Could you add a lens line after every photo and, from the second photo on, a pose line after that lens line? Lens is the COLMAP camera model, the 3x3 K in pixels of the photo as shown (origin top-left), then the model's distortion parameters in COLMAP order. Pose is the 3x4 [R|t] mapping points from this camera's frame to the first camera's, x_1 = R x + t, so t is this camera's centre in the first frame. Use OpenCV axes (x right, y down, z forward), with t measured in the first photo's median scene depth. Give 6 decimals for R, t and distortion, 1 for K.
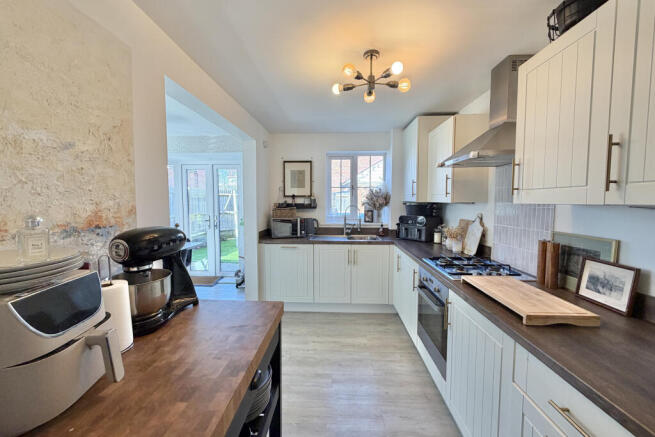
lens RADIAL K [[260.7, 0, 328.8], [0, 260.7, 215.9], [0, 0, 1]] dist [0.001103, 0.000119]
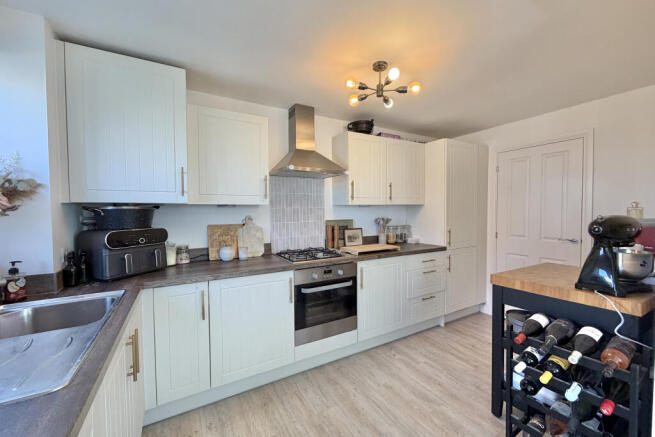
lens RADIAL K [[260.7, 0, 328.8], [0, 260.7, 215.9], [0, 0, 1]] dist [0.001103, 0.000119]
pose [[-0.534143, -0.006413, 0.845370, -0.664508], [0.056473, 0.997467, 0.043248, -0.047194], [-0.843506, 0.070841, -0.532428, 1.827028]]
